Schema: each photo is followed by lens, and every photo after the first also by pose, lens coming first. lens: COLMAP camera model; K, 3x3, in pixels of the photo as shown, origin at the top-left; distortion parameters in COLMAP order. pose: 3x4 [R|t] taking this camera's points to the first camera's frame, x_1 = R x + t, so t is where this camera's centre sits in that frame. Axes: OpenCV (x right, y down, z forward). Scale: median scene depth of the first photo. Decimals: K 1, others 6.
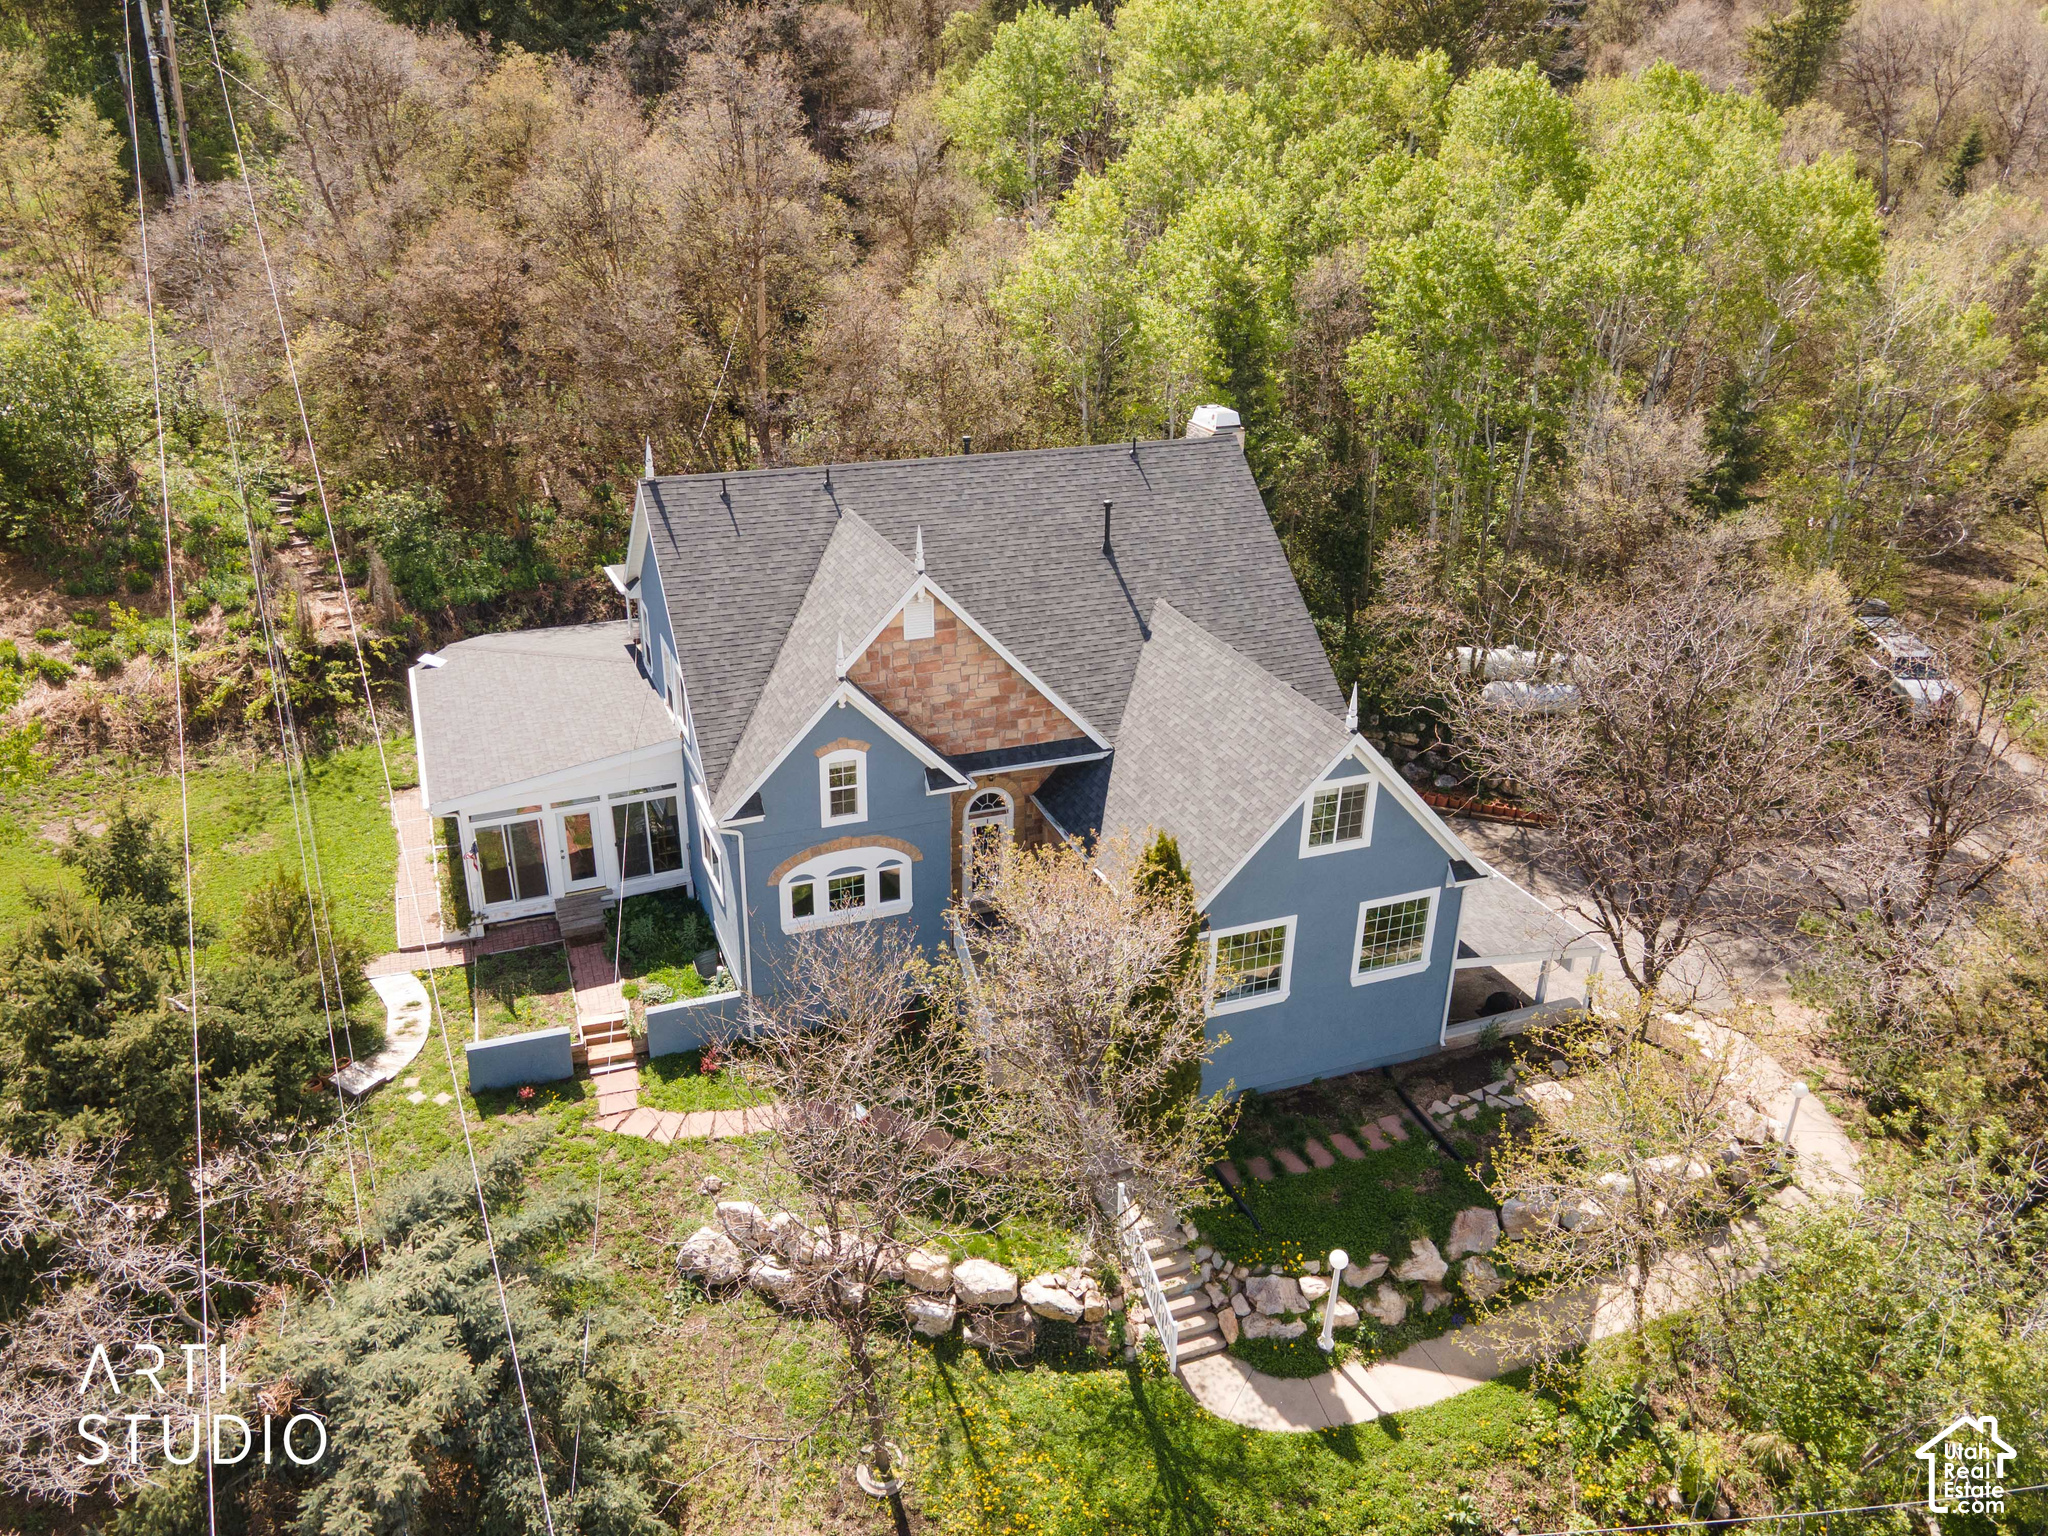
lens RADIAL K [[1515.1, 0, 1024.0], [0, 1515.1, 768.0], [0, 0, 1]] dist [0.044671, 0.002304]
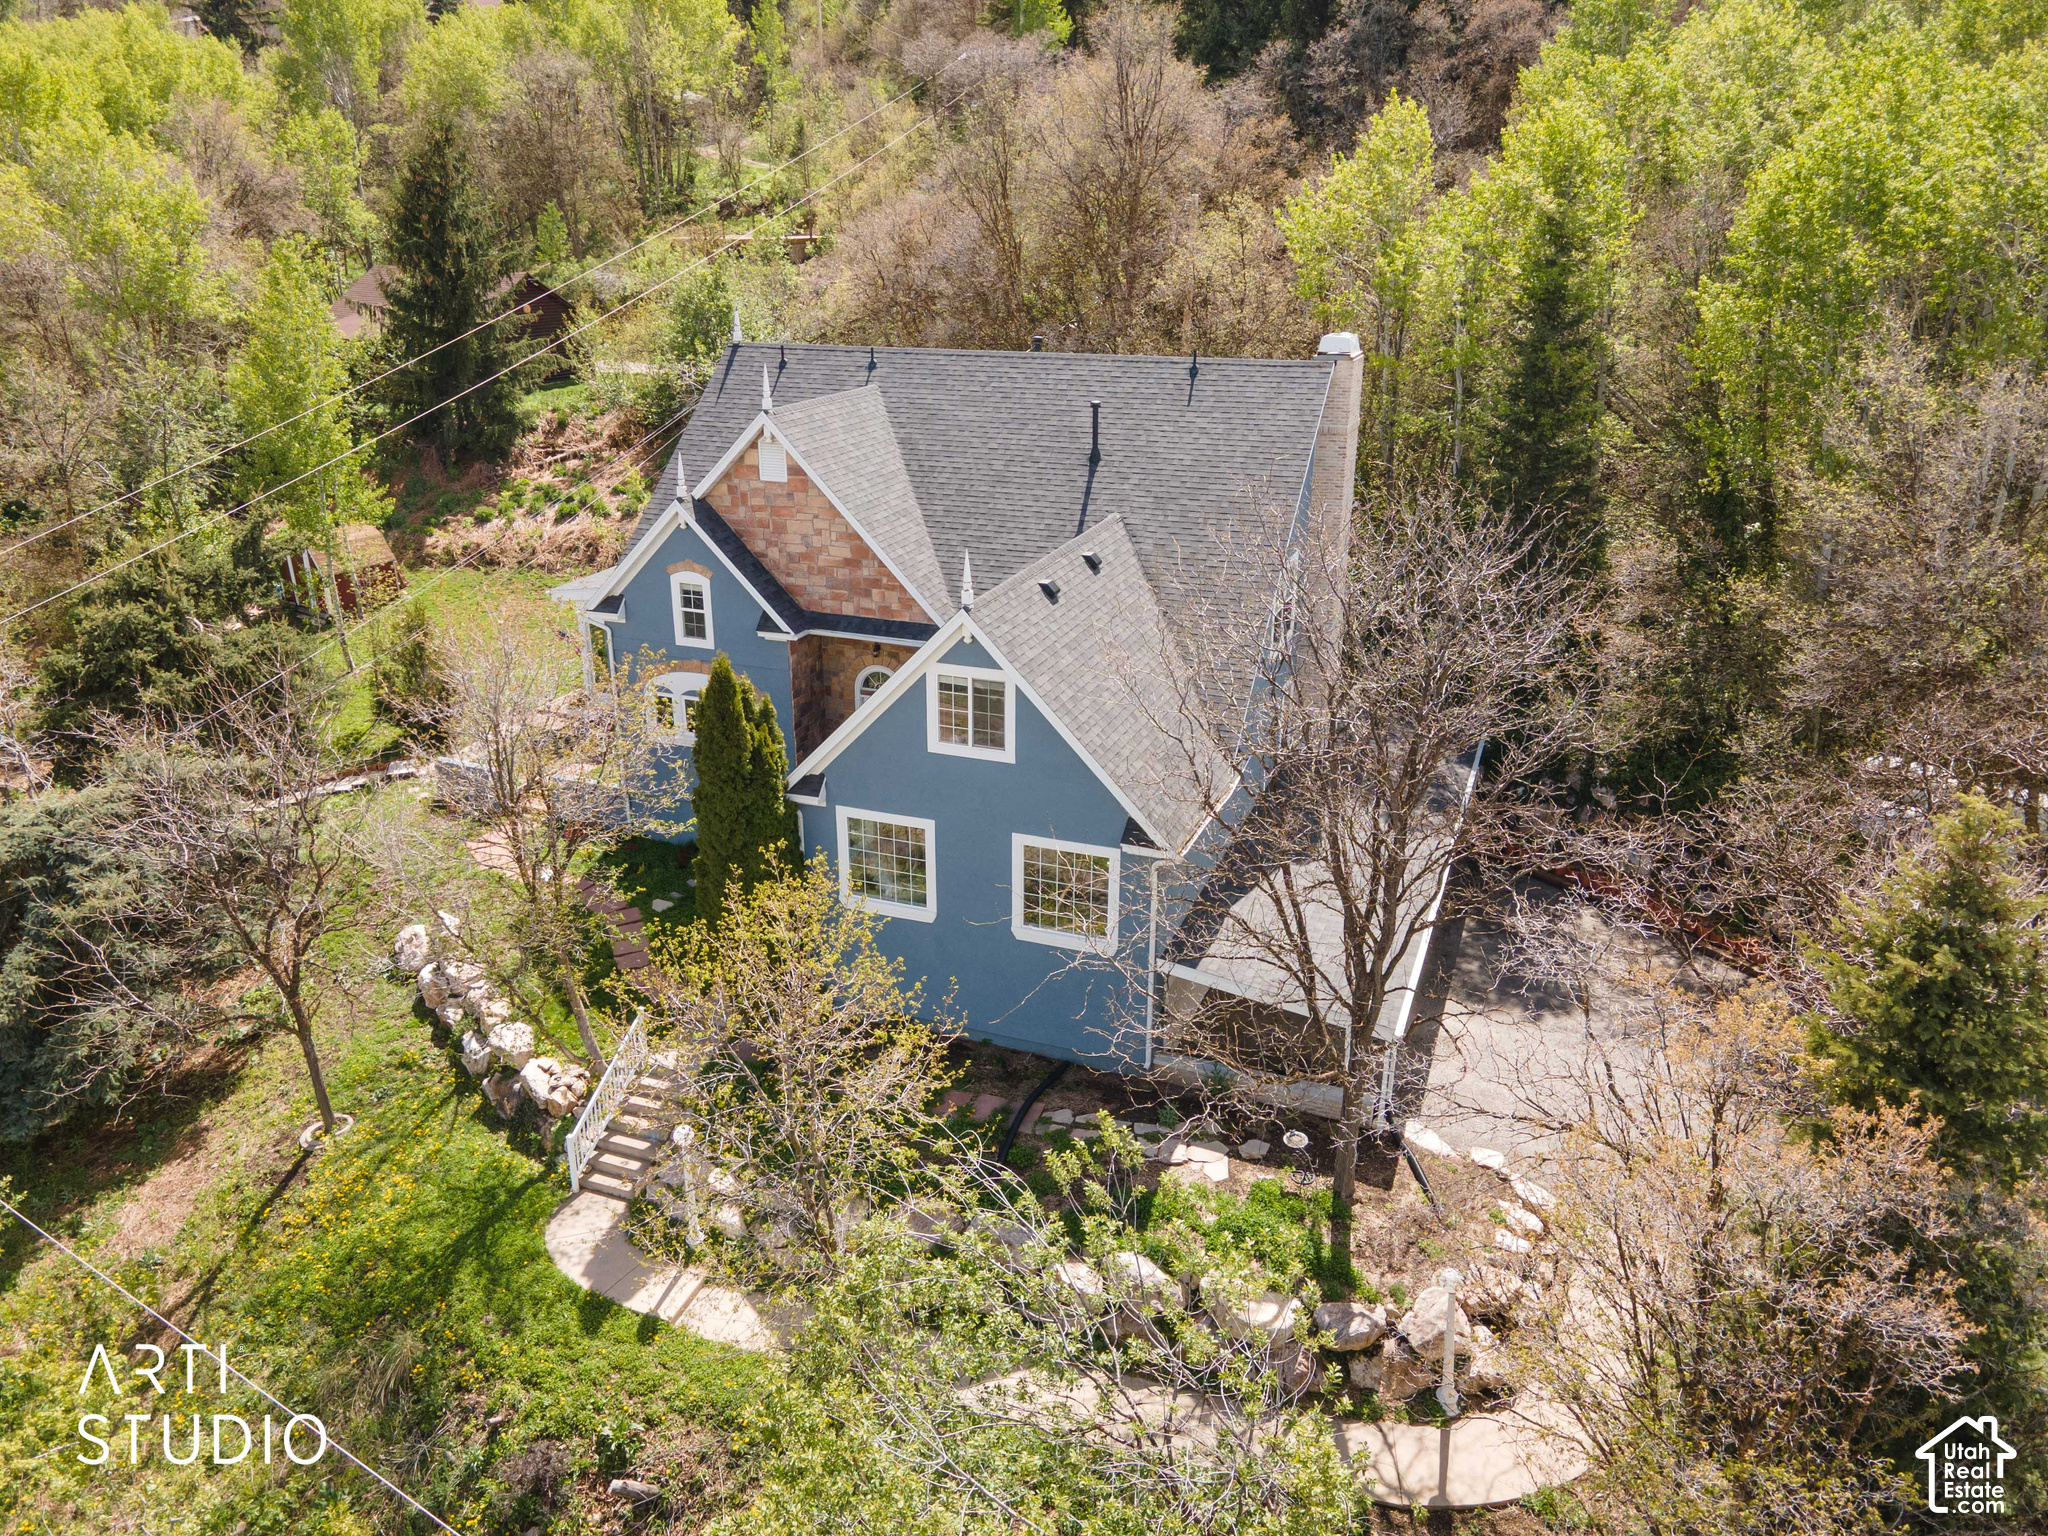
lens RADIAL K [[1449.2, 0, 1025.1], [0, 1449.2, 795.9], [0, 0, 1]] dist [0.004599, -0.000046]
pose [[0.735051, 0.233851, -0.636407, 0.735714], [-0.269187, 0.962144, 0.042634, 0.032370], [0.622285, 0.139974, 0.770174, 0.378989]]
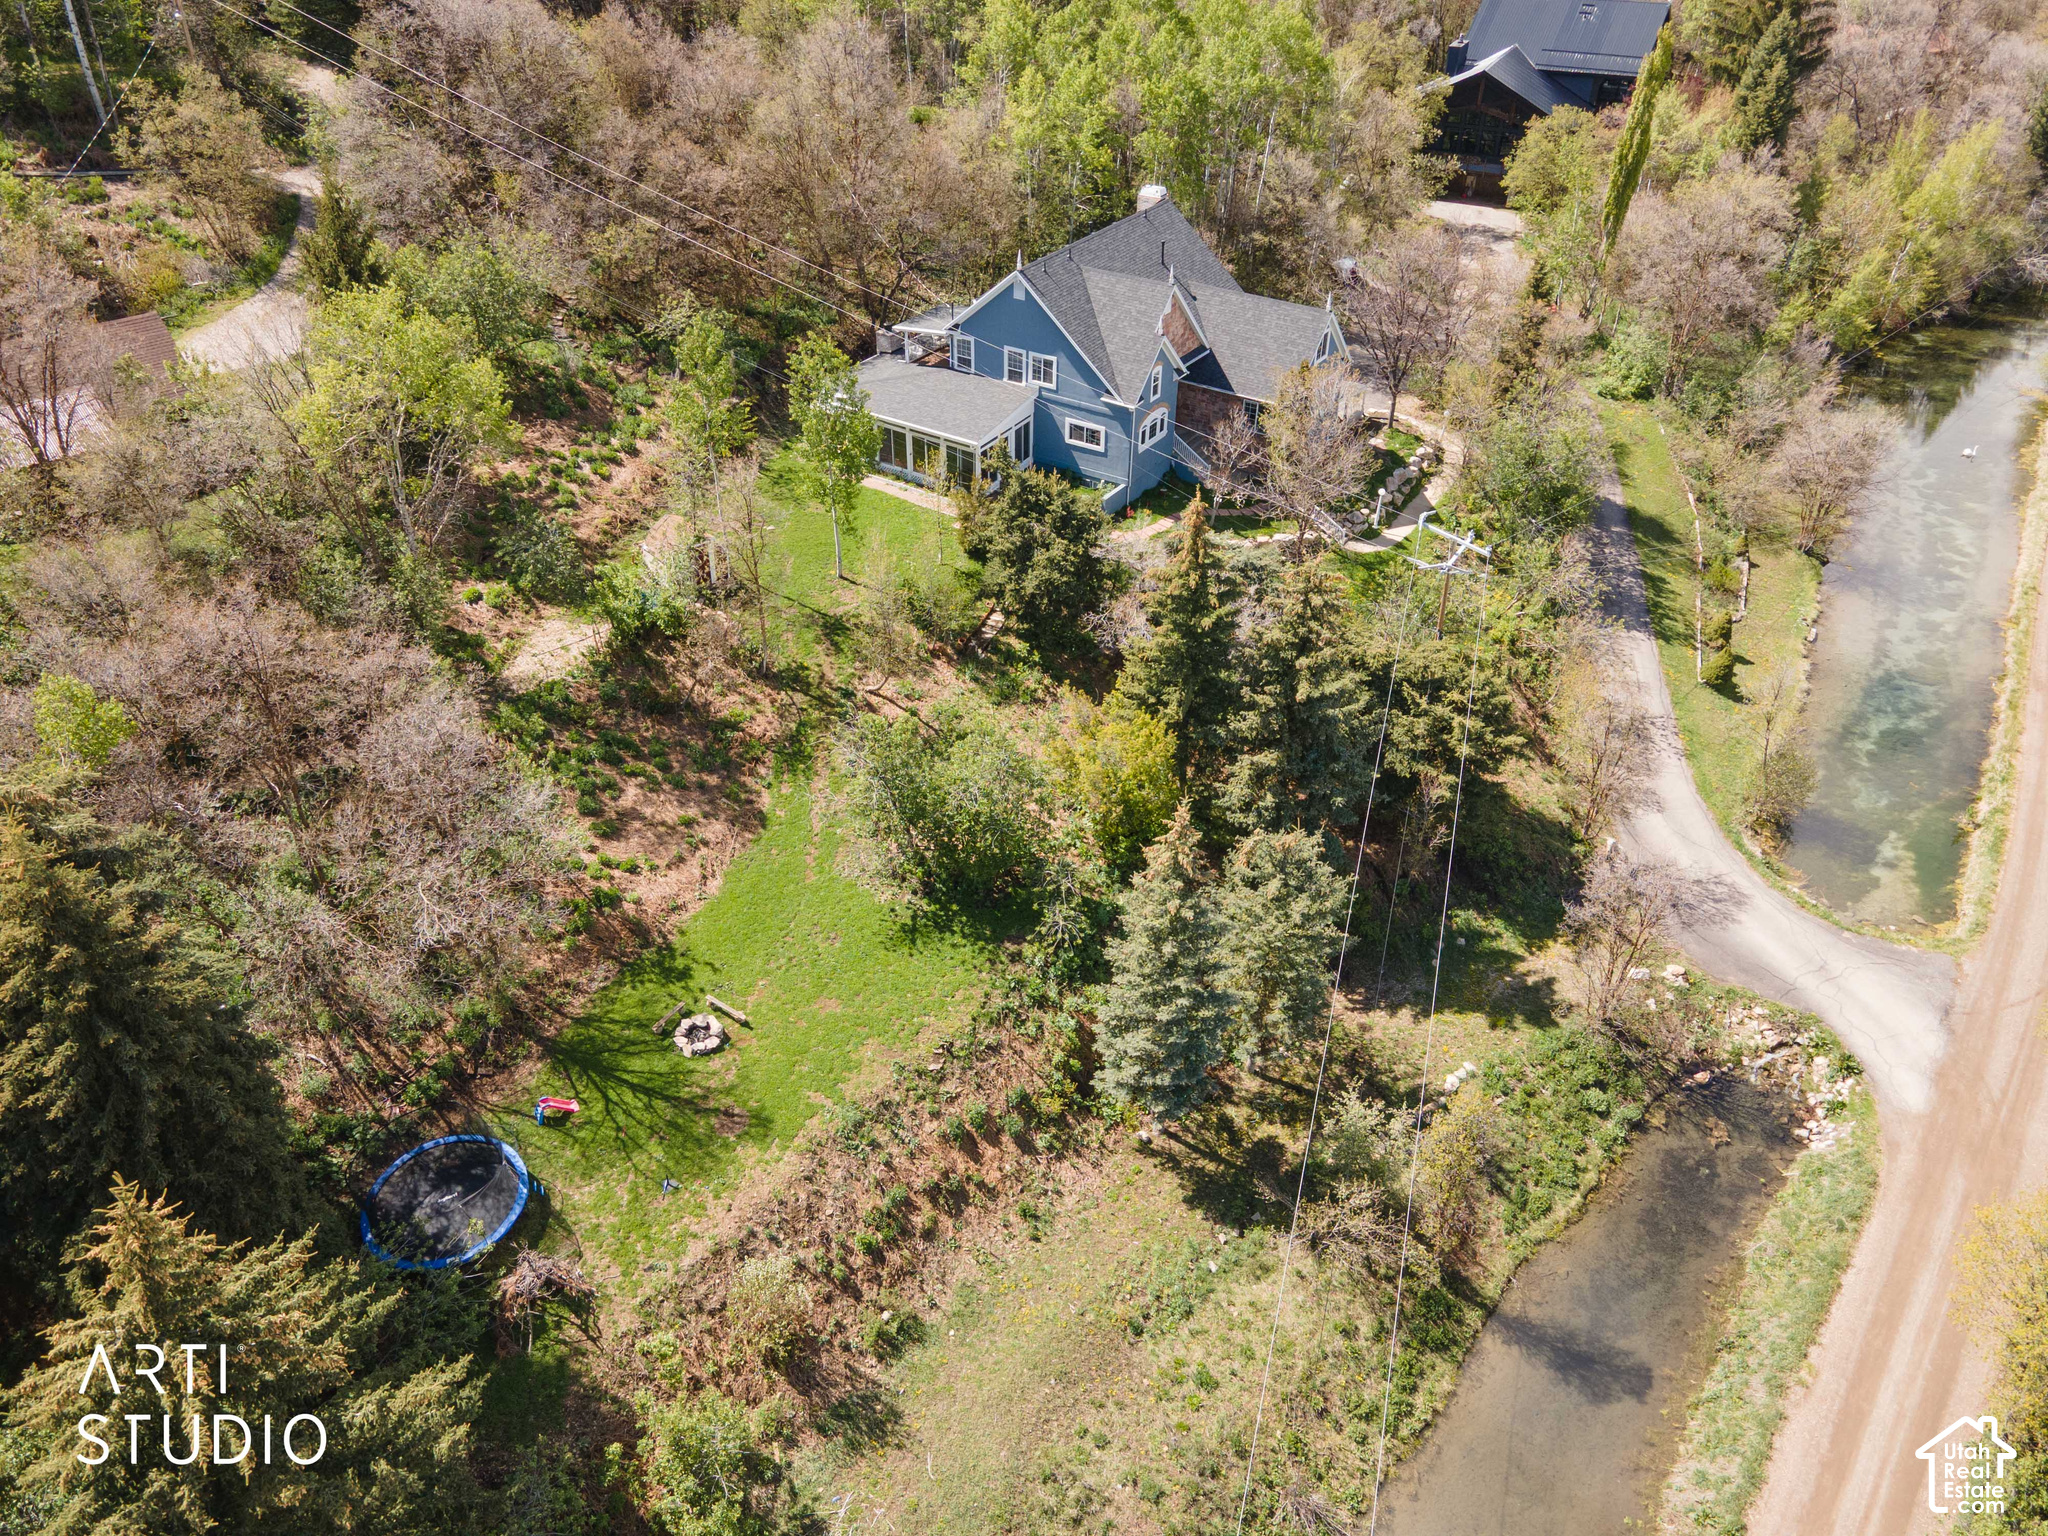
lens RADIAL K [[1515.1, 0, 1024.0], [0, 1515.1, 768.0], [0, 0, 1]] dist [0.044671, 0.002304]
pose [[0.809307, -0.349140, 0.472359, -1.657649], [0.244989, 0.931524, 0.268780, -0.119960], [-0.533856, -0.101803, 0.839425, -0.986754]]
